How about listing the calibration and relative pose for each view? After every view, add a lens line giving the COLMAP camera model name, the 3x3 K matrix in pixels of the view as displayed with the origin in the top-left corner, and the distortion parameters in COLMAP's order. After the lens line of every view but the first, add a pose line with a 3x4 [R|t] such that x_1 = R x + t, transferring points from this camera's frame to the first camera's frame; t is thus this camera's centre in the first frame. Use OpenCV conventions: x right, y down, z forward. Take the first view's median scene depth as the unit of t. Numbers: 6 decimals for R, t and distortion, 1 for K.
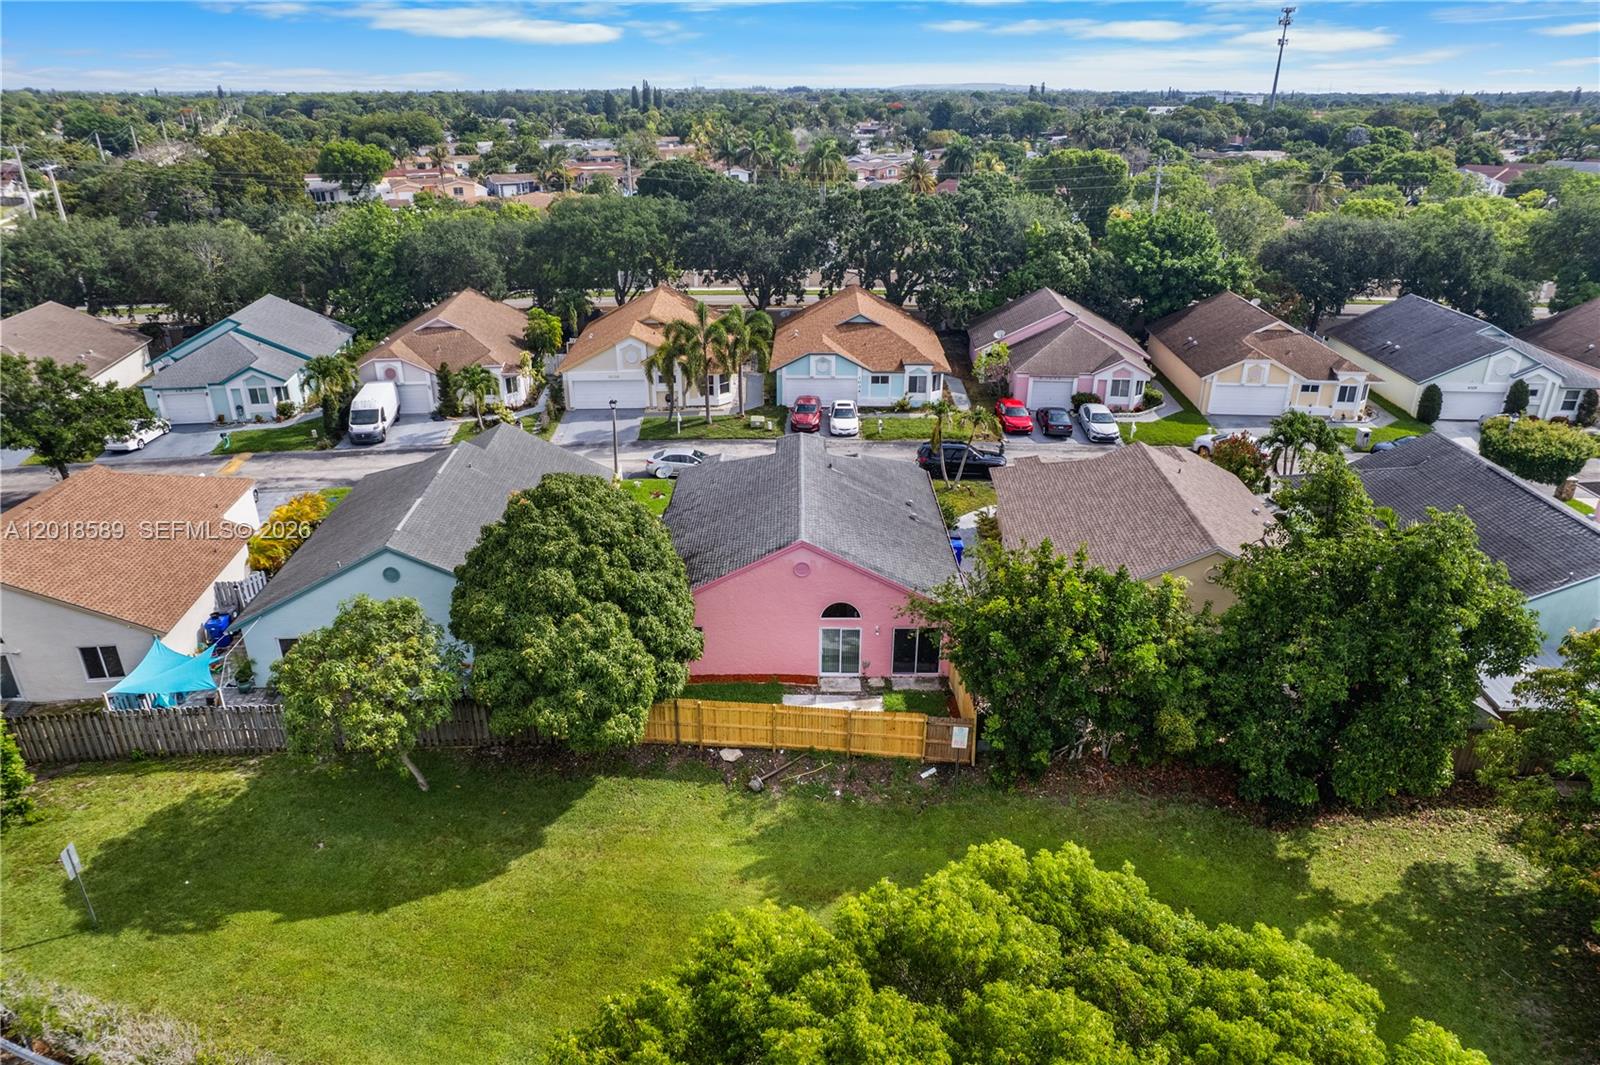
lens RADIAL K [[1023.5, 0, 797.2], [0, 1023.5, 536.7], [0, 0, 1]] dist [-0.072741, 0.064979]
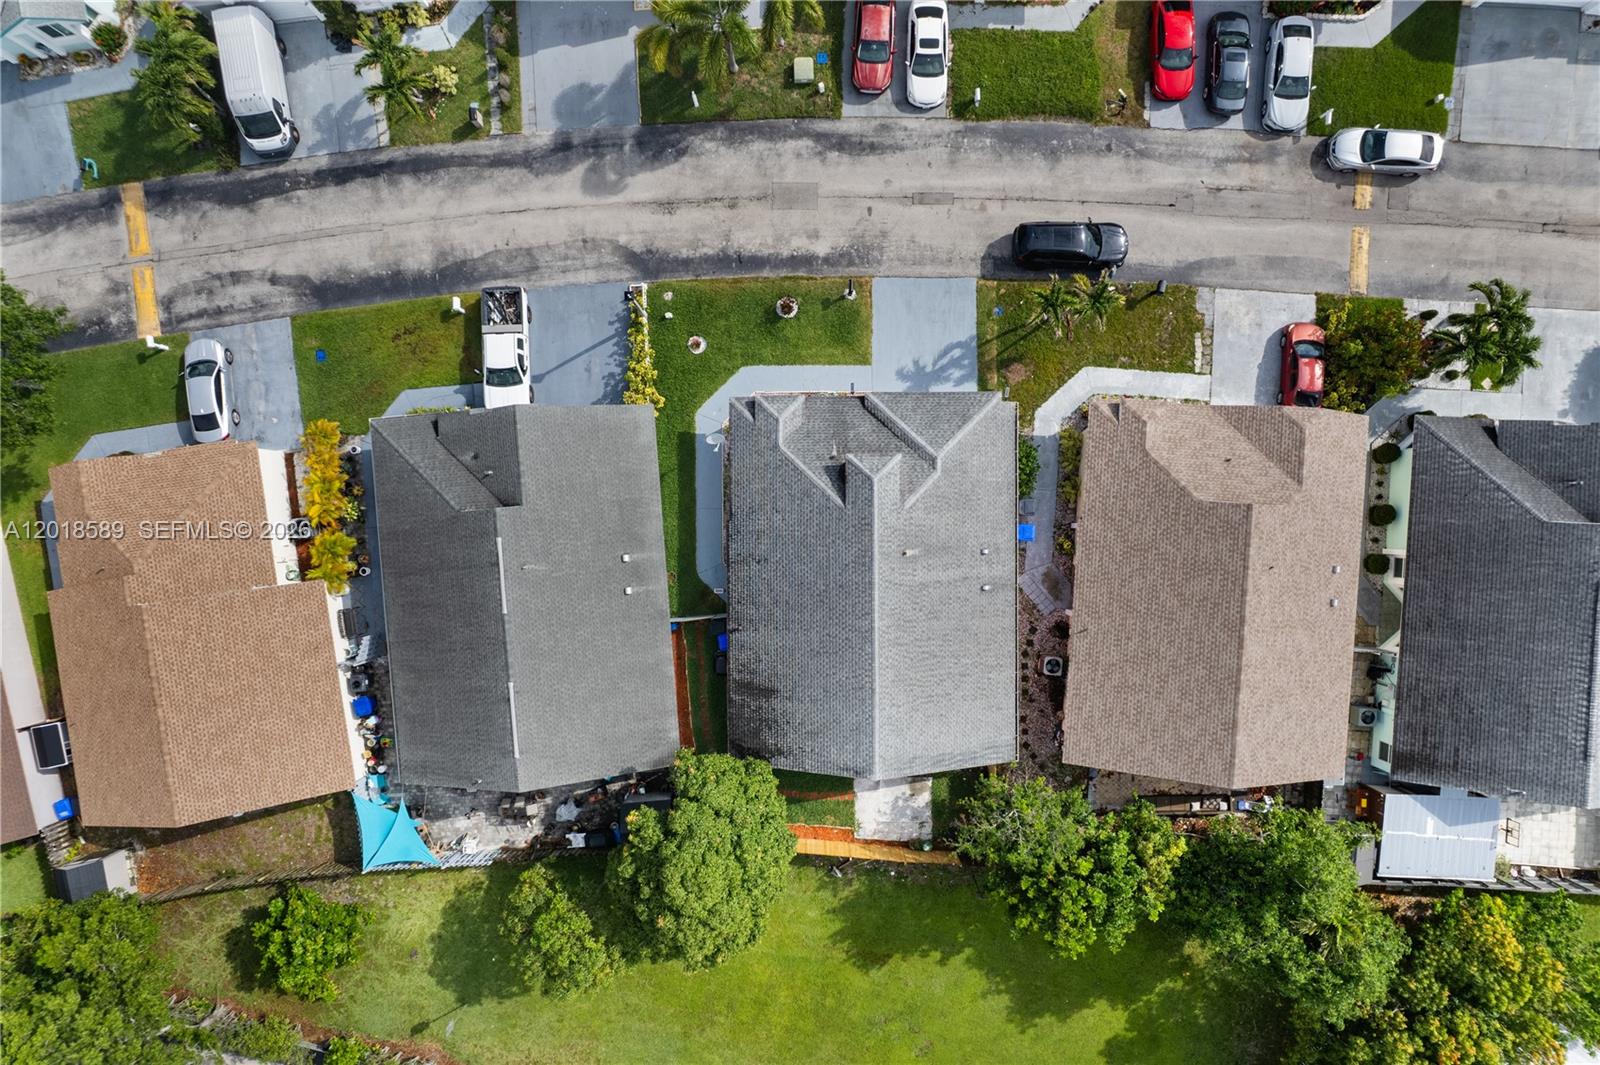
lens RADIAL K [[1023.5, 0, 797.5], [0, 1023.5, 536.1], [0, 0, 1]] dist [-0.072741, 0.064979]
pose [[0.999842, -0.007740, -0.016022, -0.033828], [0.017774, 0.391878, 0.919845, -0.615084], [-0.000841, -0.919984, 0.391954, 0.424119]]
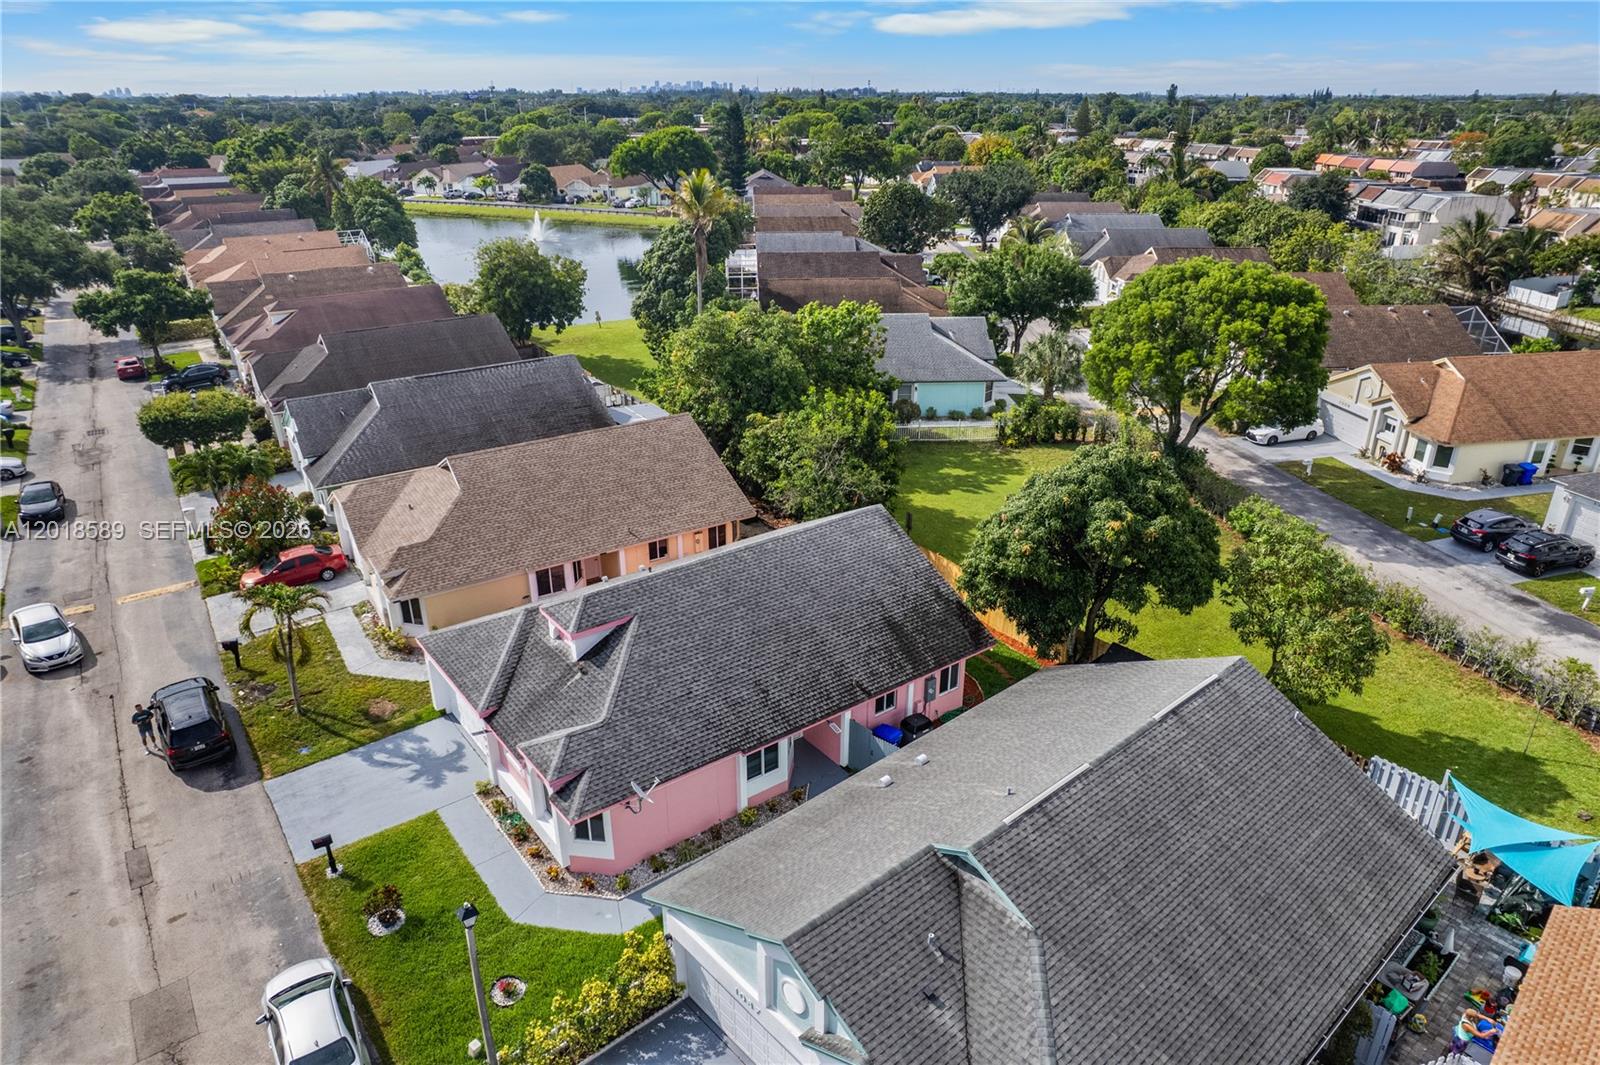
lens RADIAL K [[1023.5, 0, 801.4], [0, 1023.5, 542.6], [0, 0, 1]] dist [-0.072741, 0.064979]
pose [[-0.607511, -0.324088, 0.725188, -0.387128], [0.322012, 0.734103, 0.597831, -0.333575], [-0.726112, 0.596708, -0.341615, 0.765196]]
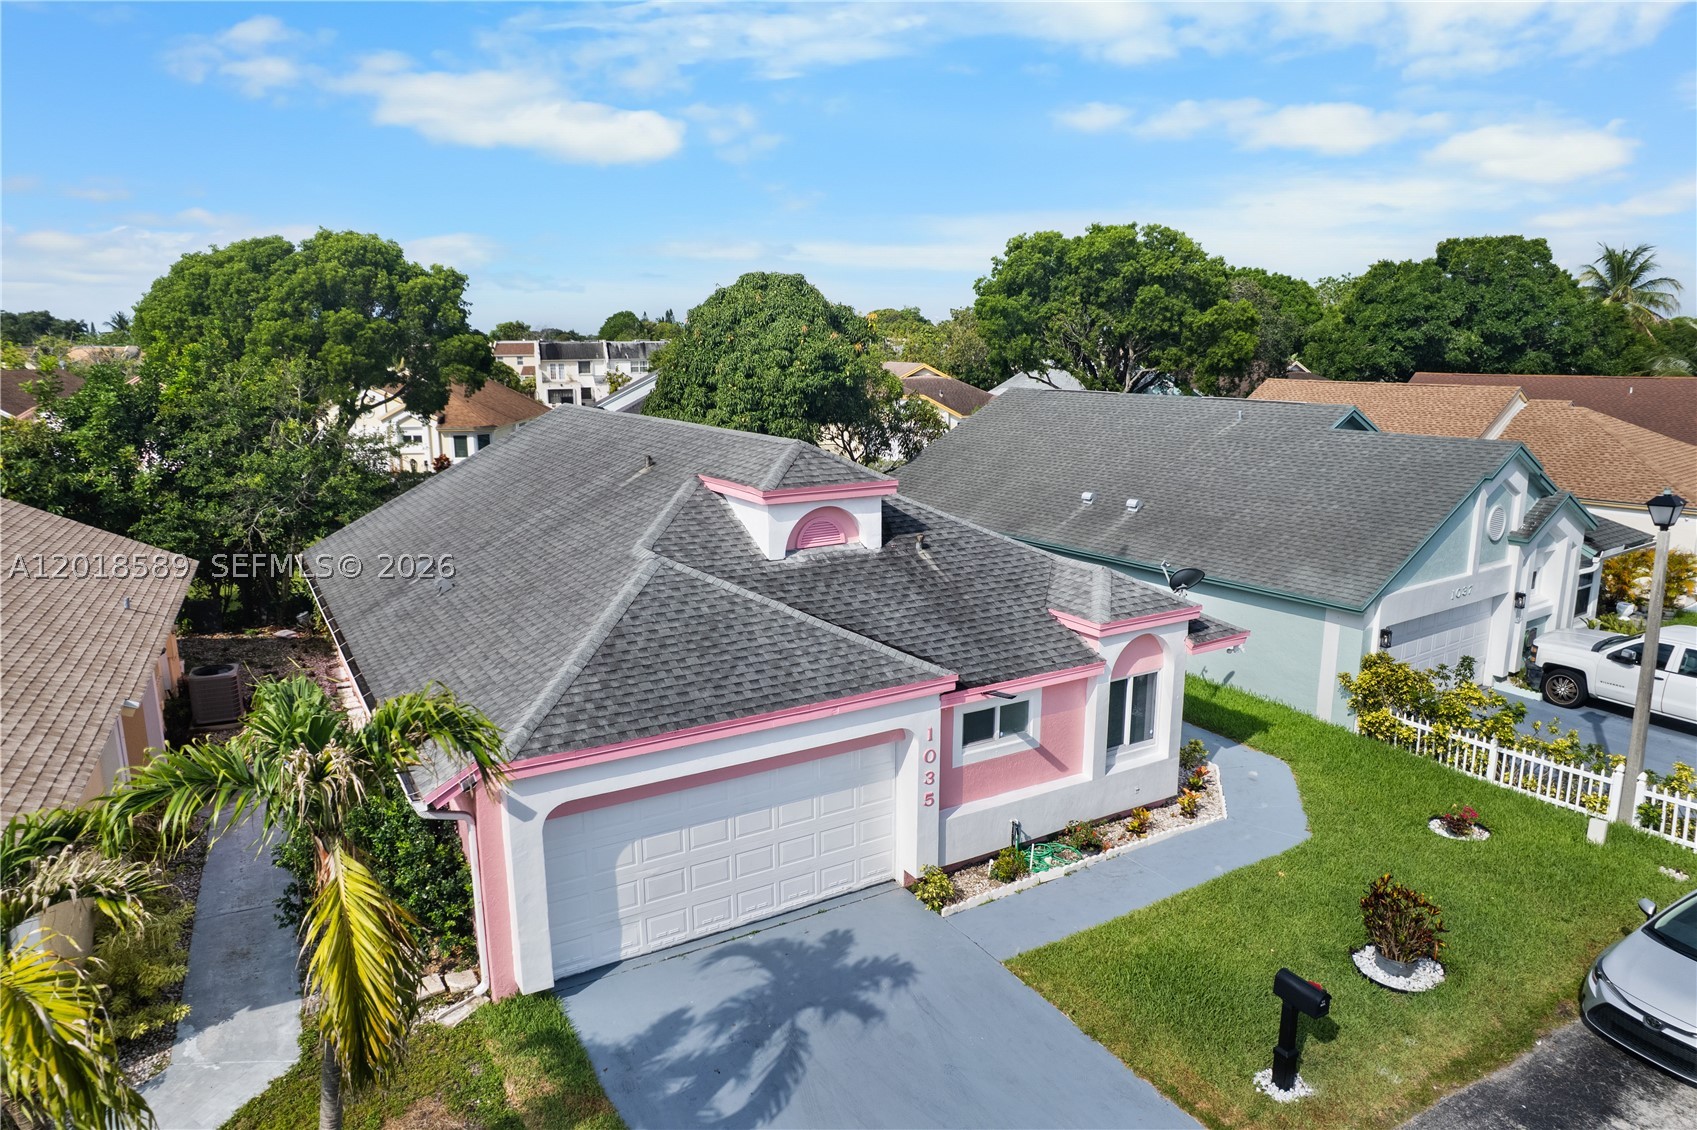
lens RADIAL K [[1085.6, 0, 852.3], [0, 1085.6, 570.3], [0, 0, 1]] dist [-0.072741, 0.064979]
pose [[-0.855724, 0.109330, -0.505750, 0.118319], [-0.206667, 0.823858, 0.527775, -0.177413], [0.474368, 0.556151, -0.682400, 0.880677]]
